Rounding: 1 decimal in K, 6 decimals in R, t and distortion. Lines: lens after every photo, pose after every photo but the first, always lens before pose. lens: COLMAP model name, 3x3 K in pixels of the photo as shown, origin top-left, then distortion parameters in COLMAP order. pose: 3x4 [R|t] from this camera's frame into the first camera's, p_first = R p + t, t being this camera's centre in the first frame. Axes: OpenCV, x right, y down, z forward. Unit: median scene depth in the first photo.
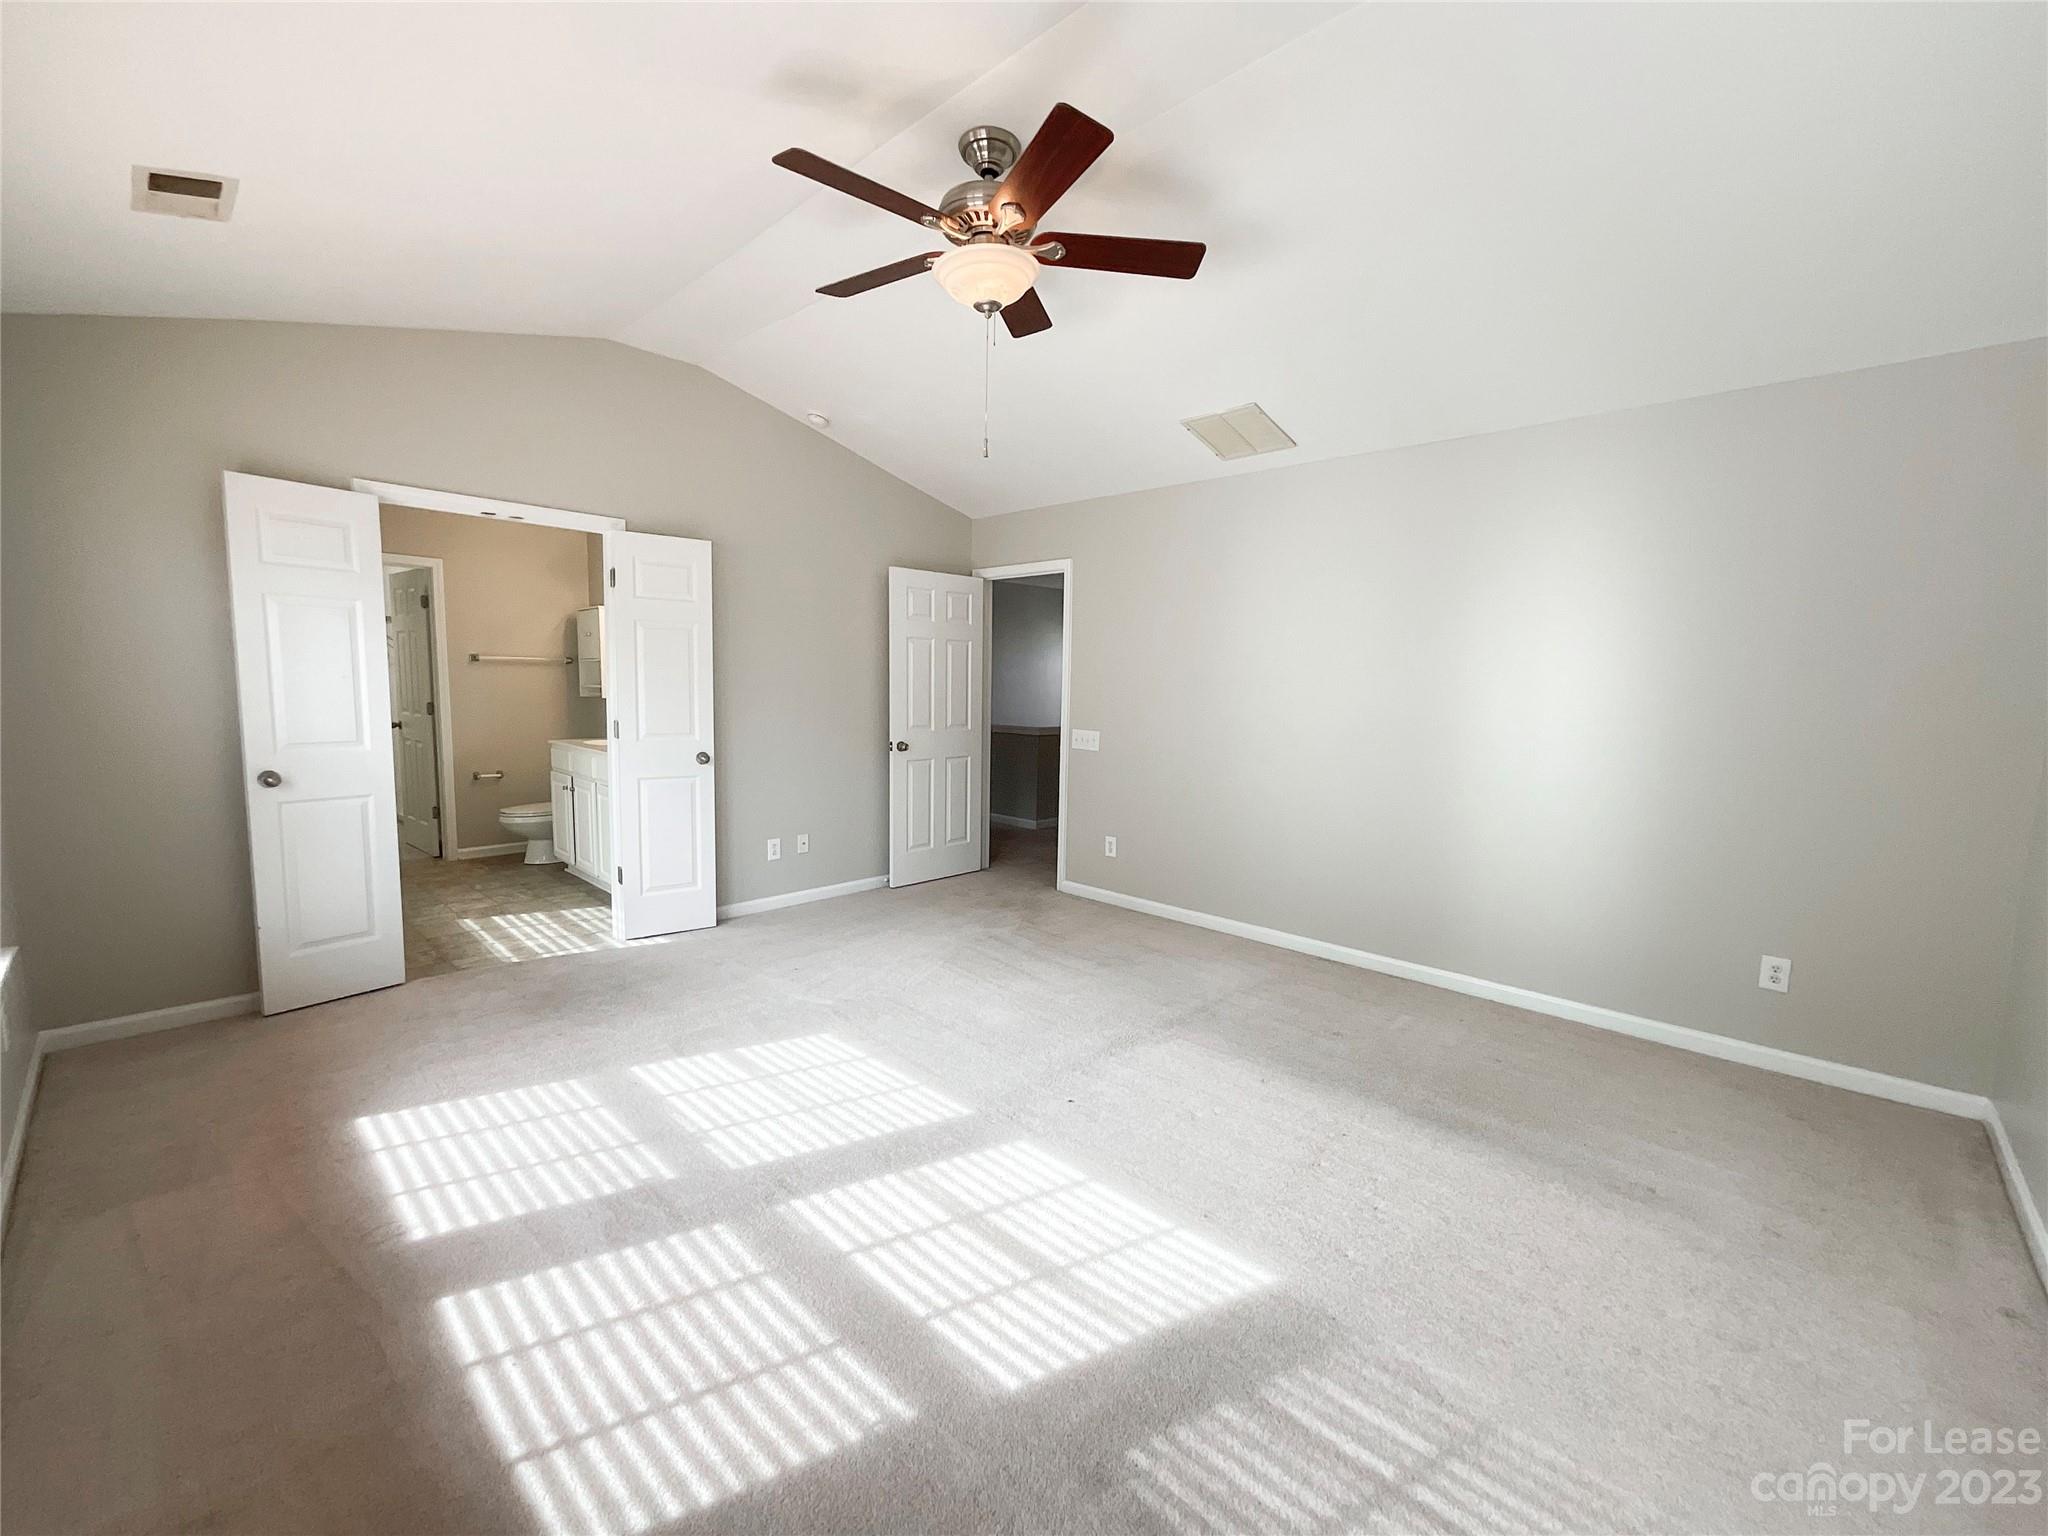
lens RADIAL K [[828.1, 0, 1015.1], [0, 828.1, 762.0], [0, 0, 1]] dist [-0.001402, 0.000077]
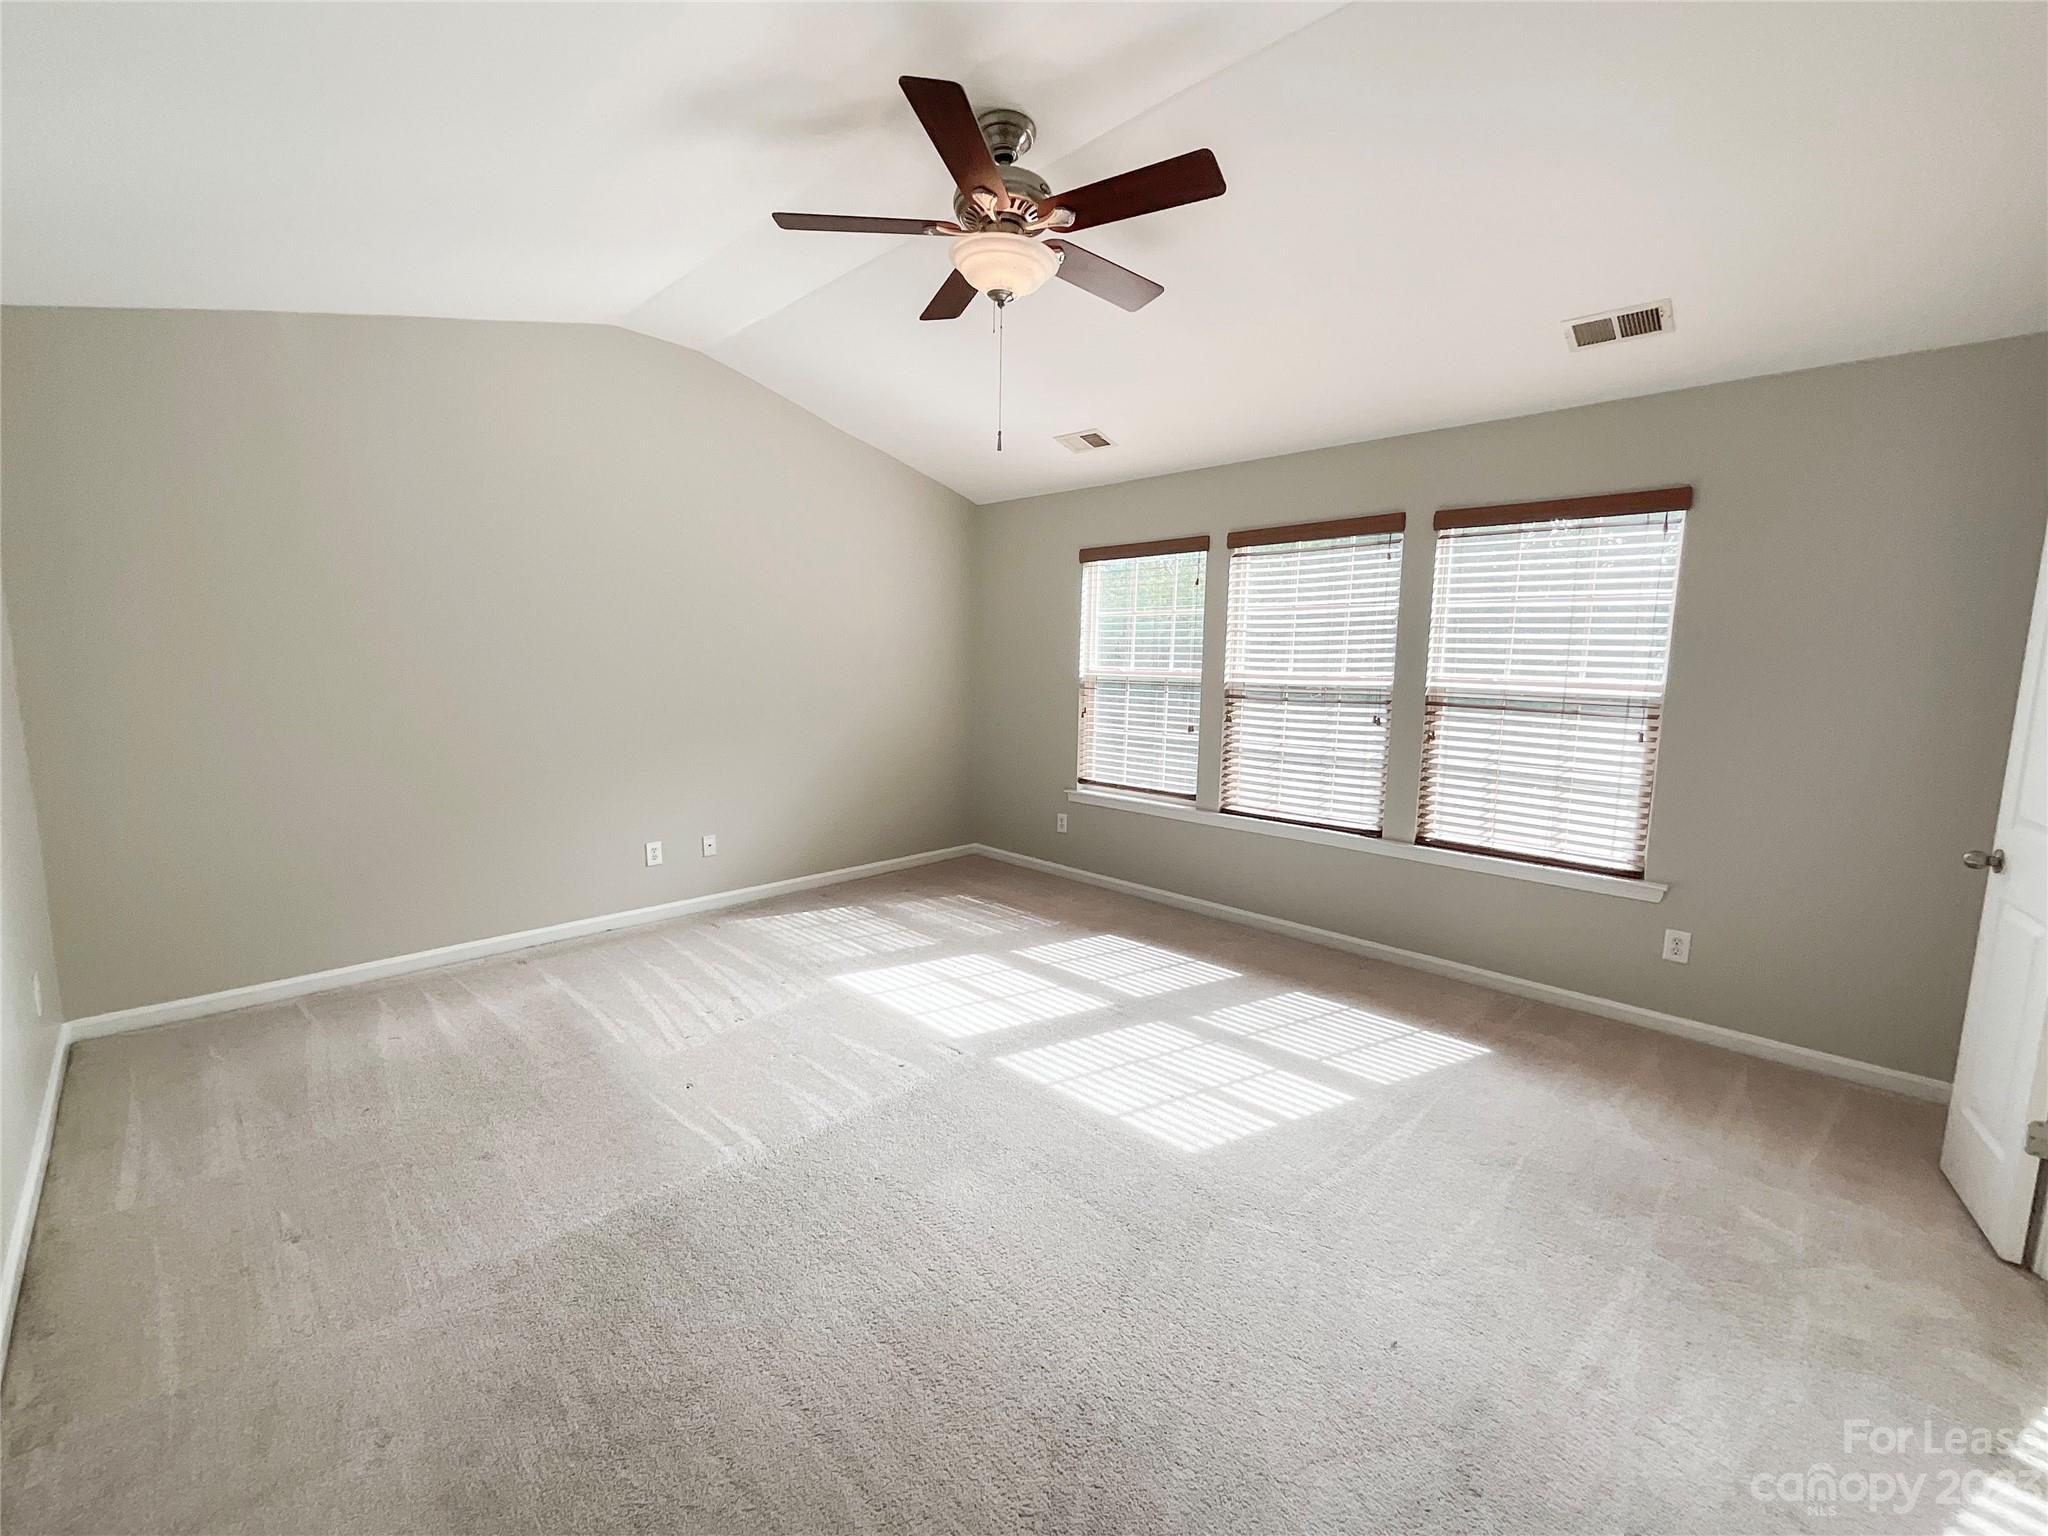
lens RADIAL K [[828.1, 0, 1015.1], [0, 828.1, 762.0], [0, 0, 1]] dist [-0.001402, 0.000077]
pose [[-0.998715, -0.050592, 0.003015, -0.070104], [-0.048820, 0.976309, 0.210802, -0.230384], [-0.013608, 0.210383, -0.977524, 2.259131]]
